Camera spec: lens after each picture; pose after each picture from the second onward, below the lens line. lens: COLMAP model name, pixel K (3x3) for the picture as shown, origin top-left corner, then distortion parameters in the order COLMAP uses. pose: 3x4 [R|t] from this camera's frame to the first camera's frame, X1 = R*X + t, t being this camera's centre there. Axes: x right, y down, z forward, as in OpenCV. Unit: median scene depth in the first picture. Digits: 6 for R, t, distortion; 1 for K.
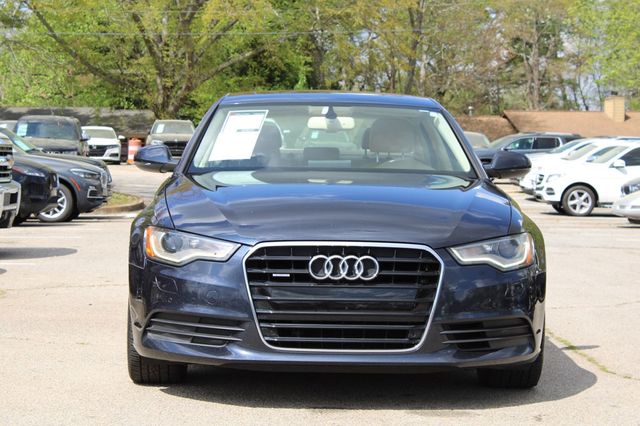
lens RADIAL K [[1590.7, 0, 320.0], [0, 1590.7, 213.0], [0, 0, 1]] dist [0.006661, 0.234078]
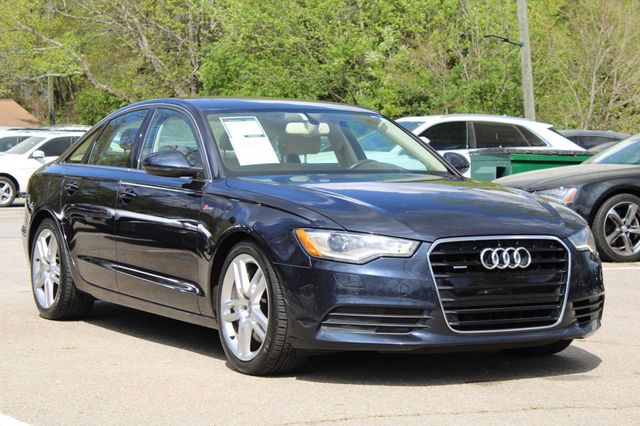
lens RADIAL K [[1590.7, 0, 320.0], [0, 1590.7, 213.0], [0, 0, 1]] dist [0.006661, 0.234078]
pose [[0.881368, -0.030699, 0.471431, -0.642259], [0.026606, 0.999528, 0.015347, -0.019402], [-0.471680, -0.000983, 0.881769, 0.045501]]
